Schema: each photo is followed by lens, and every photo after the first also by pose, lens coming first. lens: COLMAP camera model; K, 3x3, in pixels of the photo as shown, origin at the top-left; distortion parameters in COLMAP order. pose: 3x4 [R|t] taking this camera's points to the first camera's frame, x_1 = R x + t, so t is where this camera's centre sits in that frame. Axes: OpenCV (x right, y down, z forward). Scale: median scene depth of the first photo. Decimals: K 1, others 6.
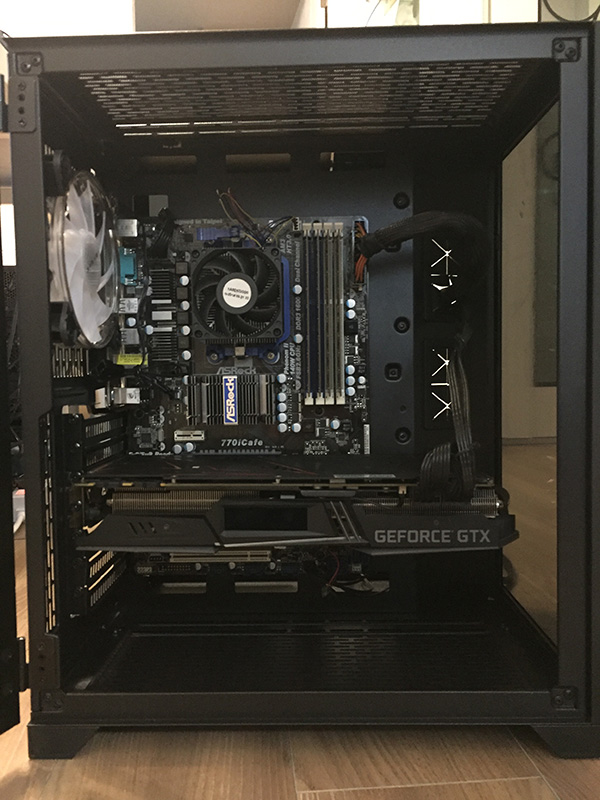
lens RADIAL K [[681.1, 0, 300.0], [0, 681.1, 400.0], [0, 0, 1]] dist [0.002054, -0.008691]
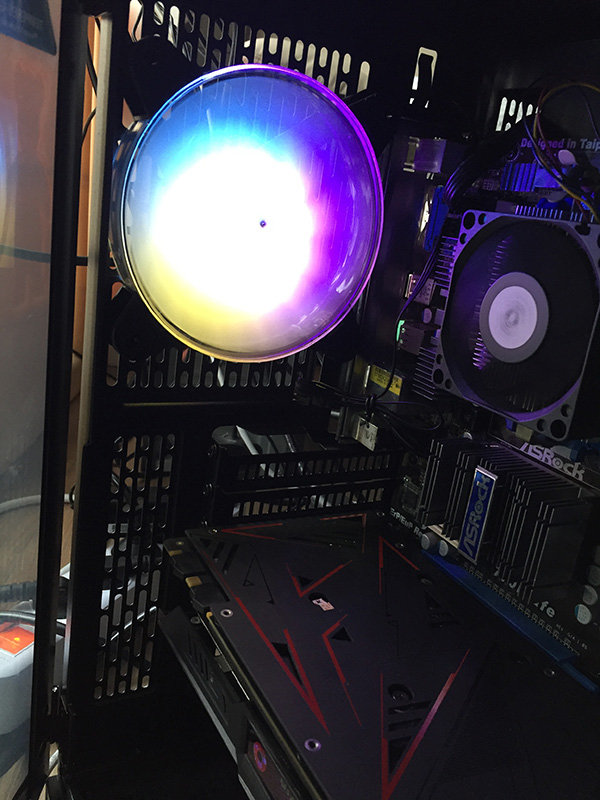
lens RADIAL K [[681.1, 0, 300.0], [0, 681.1, 400.0], [0, 0, 1]] dist [0.002054, -0.008691]
pose [[0.484069, 0.332016, -0.809594, 0.226862], [-0.200678, 0.942682, 0.266607, -0.197856], [0.851707, 0.033411, 0.522952, 0.641379]]
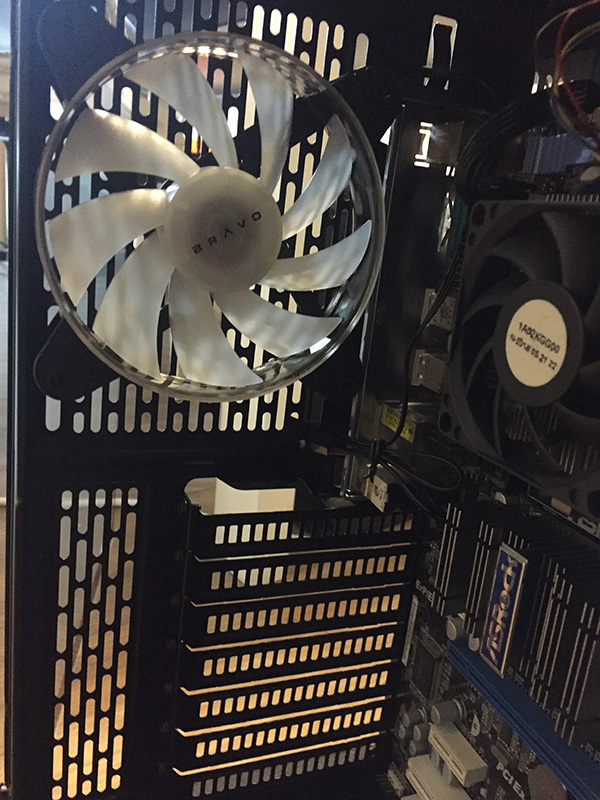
lens RADIAL K [[683.4, 0, 297.5], [0, 683.4, 390.4], [0, 0, 1]] dist [0.043532, -0.096975]
pose [[0.372987, 0.281800, -0.884007, 0.164073], [-0.174013, 0.957102, 0.231680, -0.191873], [0.911373, 0.067415, 0.406024, 0.762134]]
